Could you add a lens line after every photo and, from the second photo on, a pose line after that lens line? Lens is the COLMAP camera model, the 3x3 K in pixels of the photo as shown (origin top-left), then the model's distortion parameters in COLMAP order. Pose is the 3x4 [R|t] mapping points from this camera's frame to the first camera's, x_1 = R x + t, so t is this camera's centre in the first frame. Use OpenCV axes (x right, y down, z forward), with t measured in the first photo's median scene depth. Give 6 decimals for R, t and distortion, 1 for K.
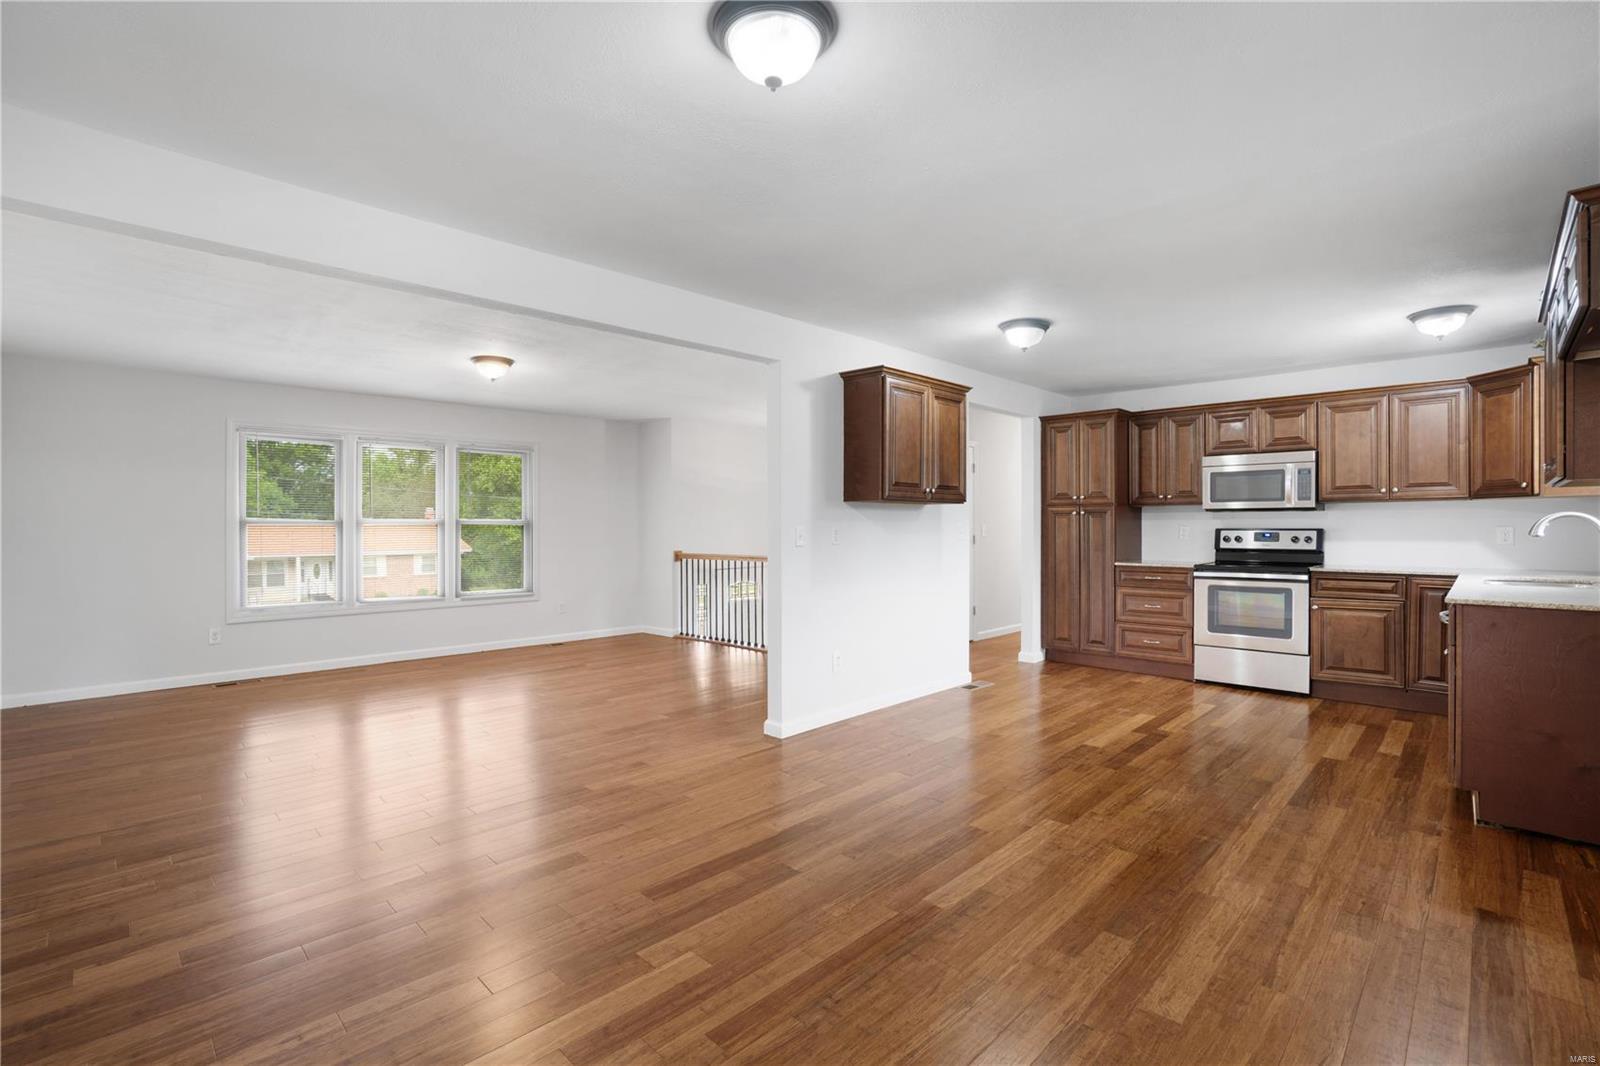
lens RADIAL K [[734.9, 0, 801.5], [0, 734.9, 530.4], [0, 0, 1]] dist [-0.015100, 0.001370]
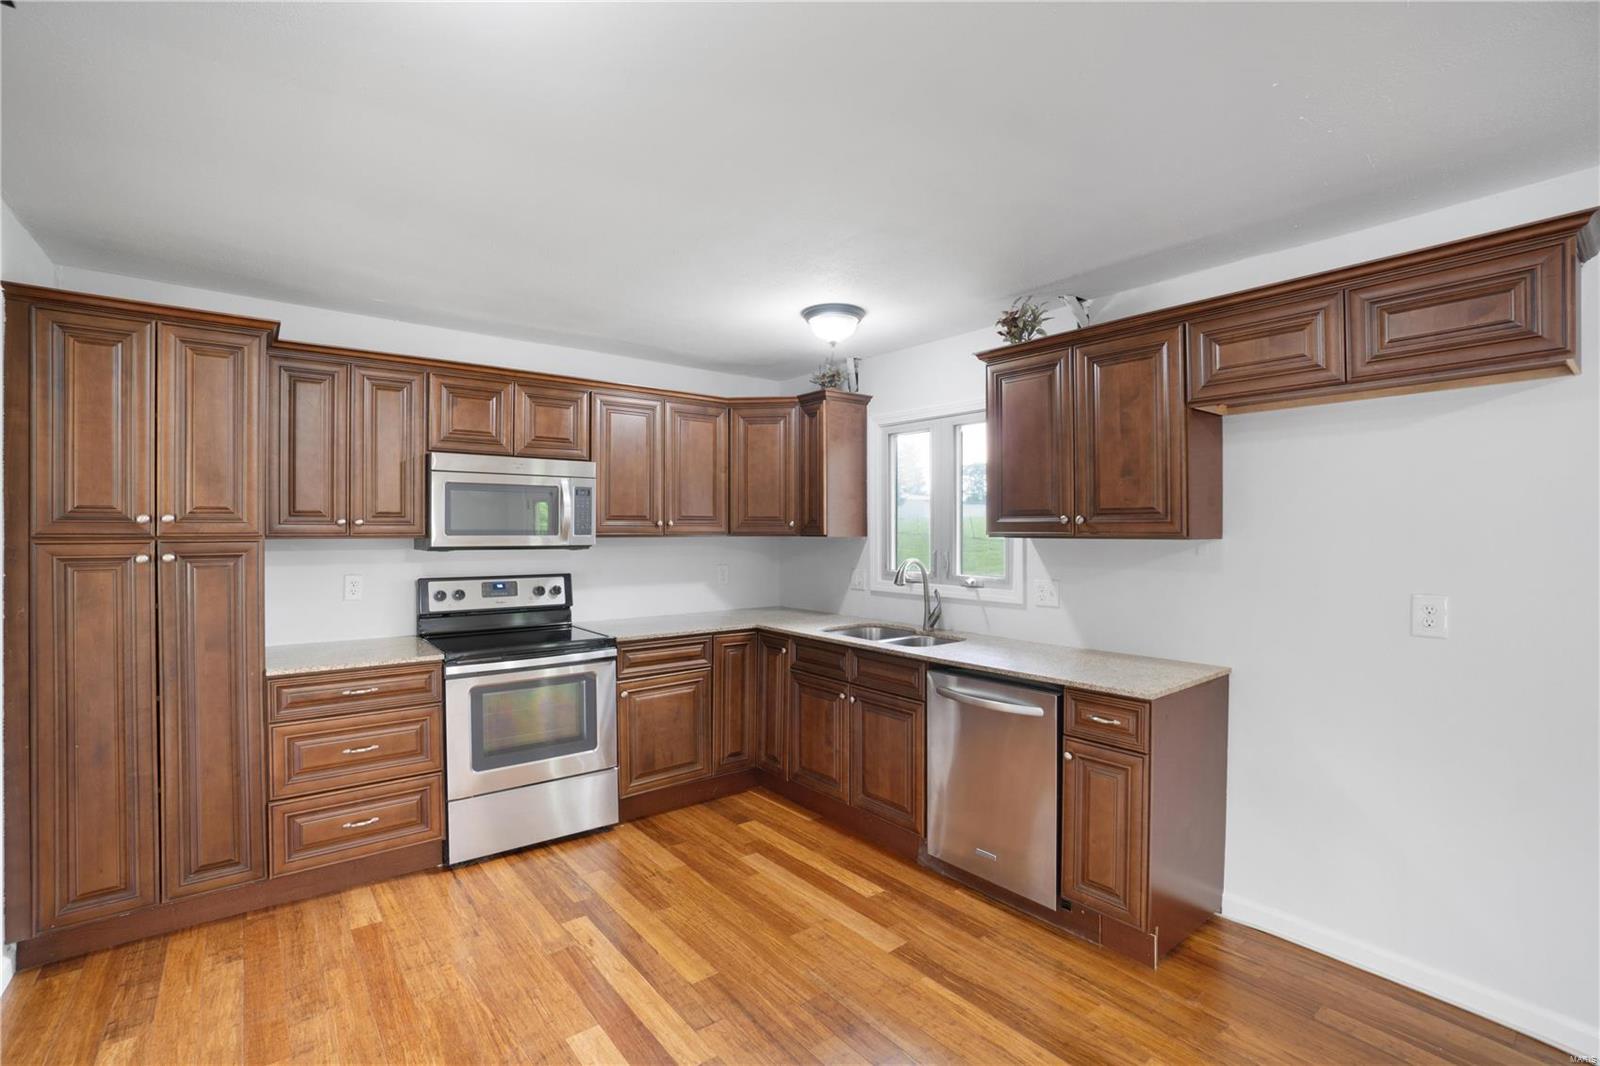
lens RADIAL K [[734.9, 0, 799.8], [0, 734.9, 536.4], [0, 0, 1]] dist [-0.015100, 0.001370]
pose [[0.146260, -0.005540, 0.989231, 0.046258], [0.005037, 0.999976, 0.004855, -0.039968], [-0.989233, 0.004273, 0.146285, 0.669148]]
